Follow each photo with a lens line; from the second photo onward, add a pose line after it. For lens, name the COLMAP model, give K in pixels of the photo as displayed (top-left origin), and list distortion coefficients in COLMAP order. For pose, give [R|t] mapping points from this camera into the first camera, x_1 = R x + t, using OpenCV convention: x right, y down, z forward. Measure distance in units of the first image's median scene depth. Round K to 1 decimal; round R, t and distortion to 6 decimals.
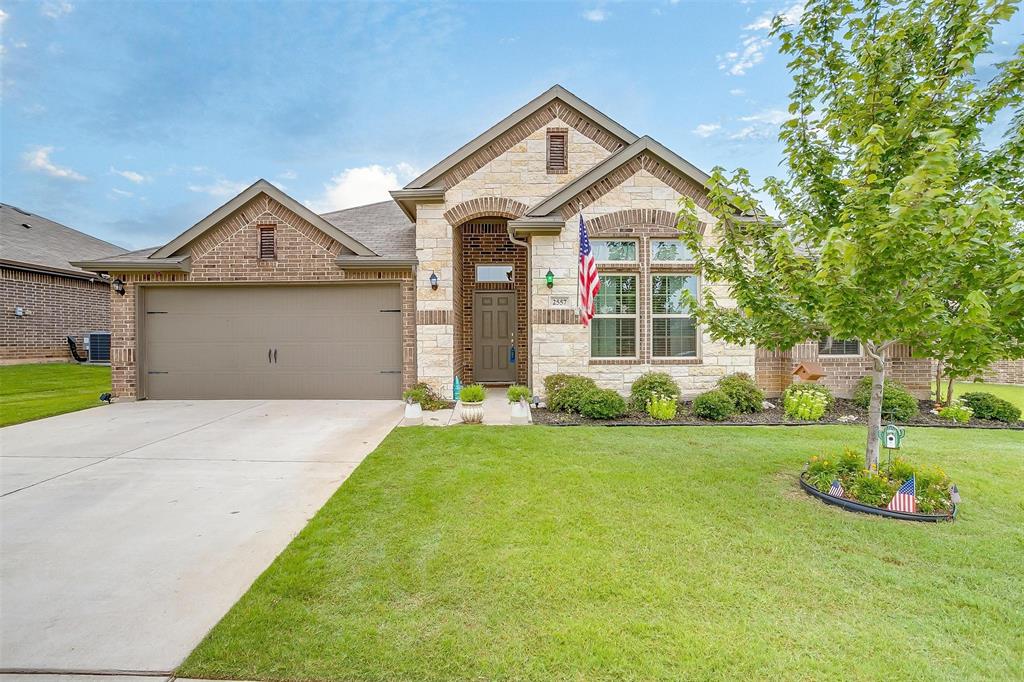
lens RADIAL K [[500.1, 0, 507.0], [0, 500.1, 356.2], [0, 0, 1]] dist [-0.056225, -0.000162]
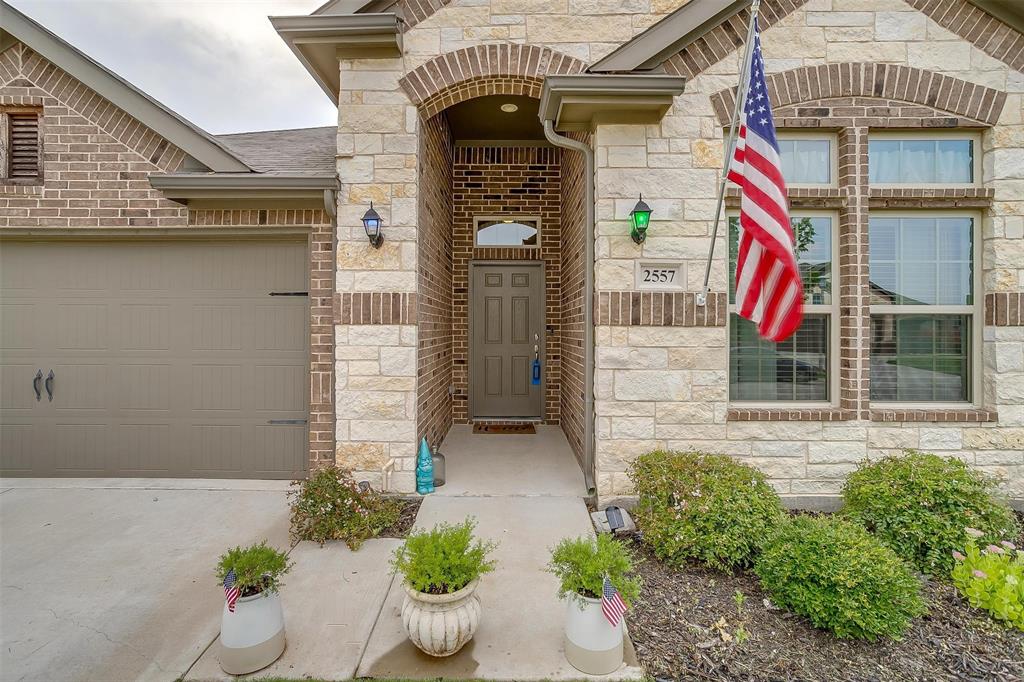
lens RADIAL K [[501.8, 0, 507.1], [0, 501.8, 336.5], [0, 0, 1]] dist [-0.057550, 0.032381]
pose [[0.999884, 0.007975, -0.012983, -0.021253], [-0.008178, 0.999844, -0.015651, -0.046645], [0.012856, 0.015755, 0.999793, 0.557283]]
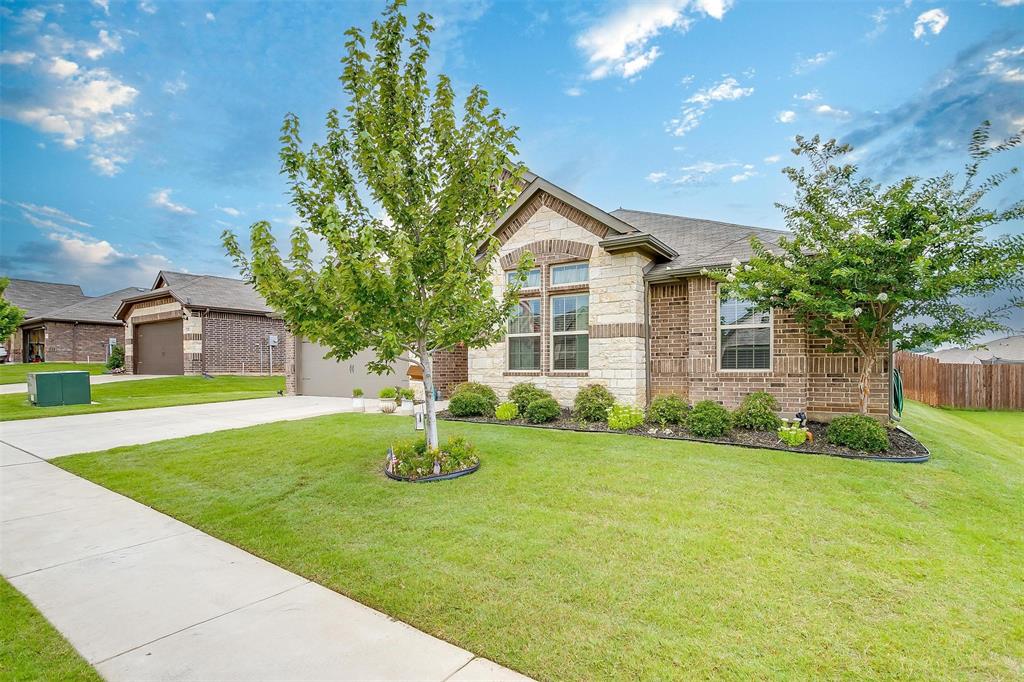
lens RADIAL K [[500.1, 0, 507.0], [0, 500.1, 356.2], [0, 0, 1]] dist [-0.056225, -0.000162]
pose [[0.826066, -0.008650, -0.563507, 0.833998], [-0.002969, 0.999802, -0.019699, -0.006885], [0.563565, 0.017946, 0.825877, 0.007887]]
